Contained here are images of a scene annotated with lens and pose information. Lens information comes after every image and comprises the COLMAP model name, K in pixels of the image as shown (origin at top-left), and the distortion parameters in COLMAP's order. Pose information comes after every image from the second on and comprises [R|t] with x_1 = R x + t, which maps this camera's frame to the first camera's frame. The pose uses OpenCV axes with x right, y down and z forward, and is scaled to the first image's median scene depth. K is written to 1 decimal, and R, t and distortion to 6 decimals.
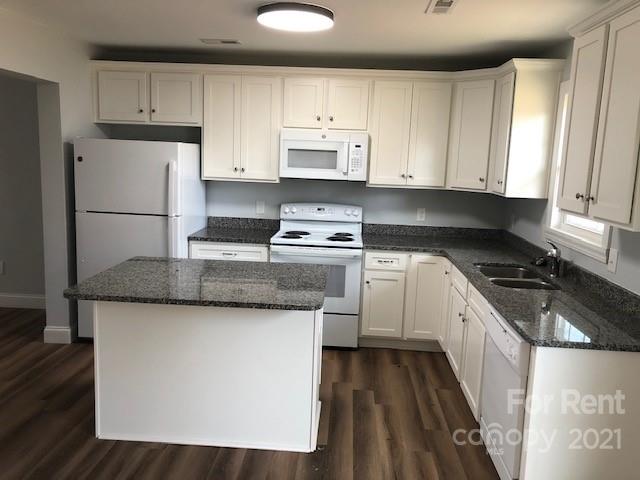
lens RADIAL K [[528.1, 0, 320.0], [0, 528.1, 240.0], [0, 0, 1]] dist [-0.004177, -0.001883]
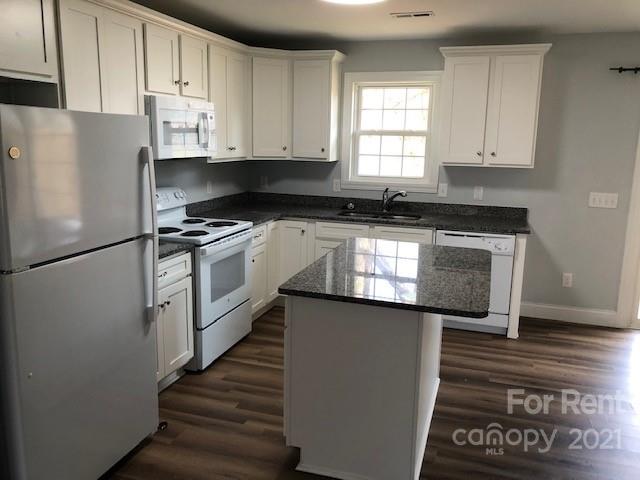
lens RADIAL K [[528.1, 0, 320.0], [0, 528.1, 240.0], [0, 0, 1]] dist [-0.004177, -0.001883]
pose [[0.251137, -0.219071, 0.942835, -0.757002], [0.147980, 0.971291, 0.186266, -0.114444], [-0.956573, 0.092743, 0.276346, 0.586525]]
